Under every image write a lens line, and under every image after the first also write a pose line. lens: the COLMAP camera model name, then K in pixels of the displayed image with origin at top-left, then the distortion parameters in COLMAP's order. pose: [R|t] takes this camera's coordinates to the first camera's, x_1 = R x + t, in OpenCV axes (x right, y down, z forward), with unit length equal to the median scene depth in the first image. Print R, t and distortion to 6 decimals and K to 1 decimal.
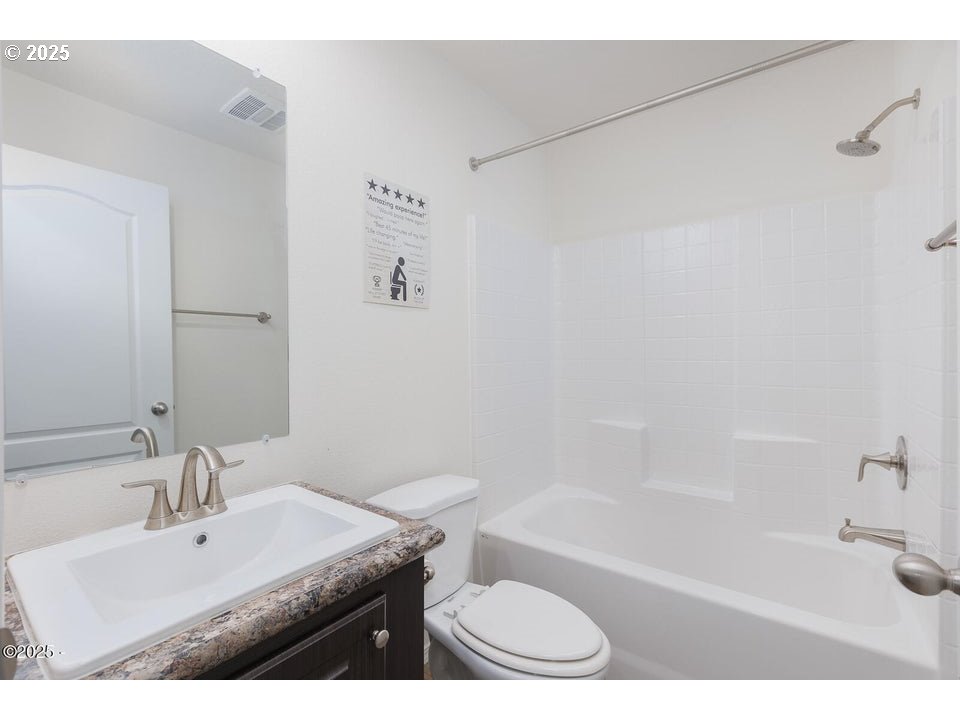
lens RADIAL K [[408.5, 0, 485.8], [0, 408.5, 351.8], [0, 0, 1]] dist [-0.000587, 0.000040]
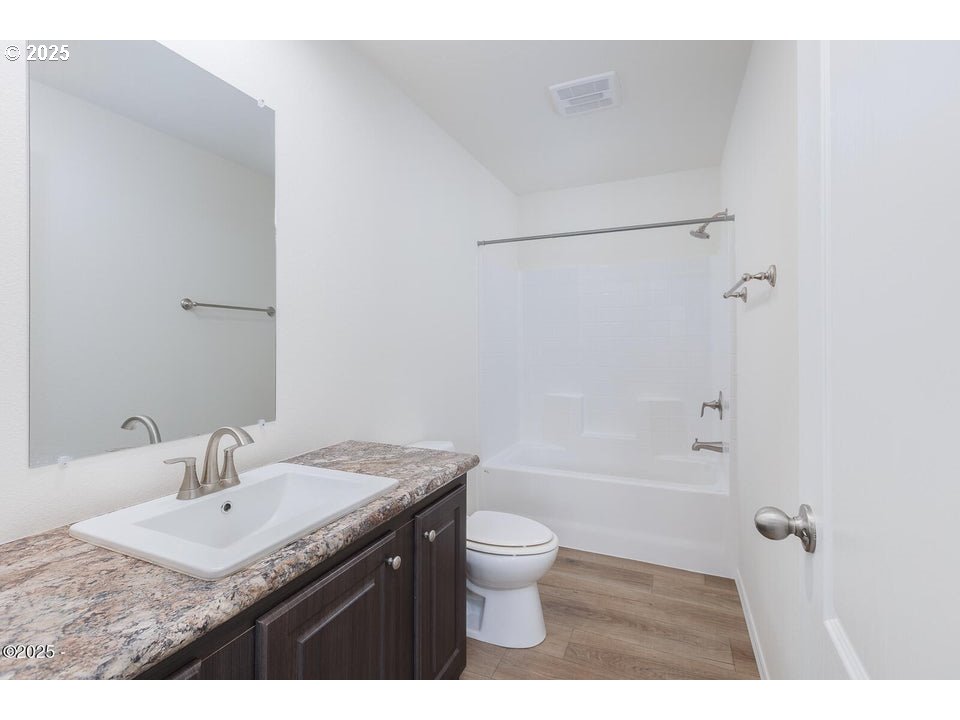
lens RADIAL K [[433.9, 0, 478.3], [0, 433.9, 346.7], [0, 0, 1]] dist [-0.000461, -0.000747]
pose [[0.979327, -0.008452, 0.202106, -0.239470], [0.005165, 0.999846, 0.016787, -0.017097], [-0.202216, -0.015396, 0.979220, -0.369186]]
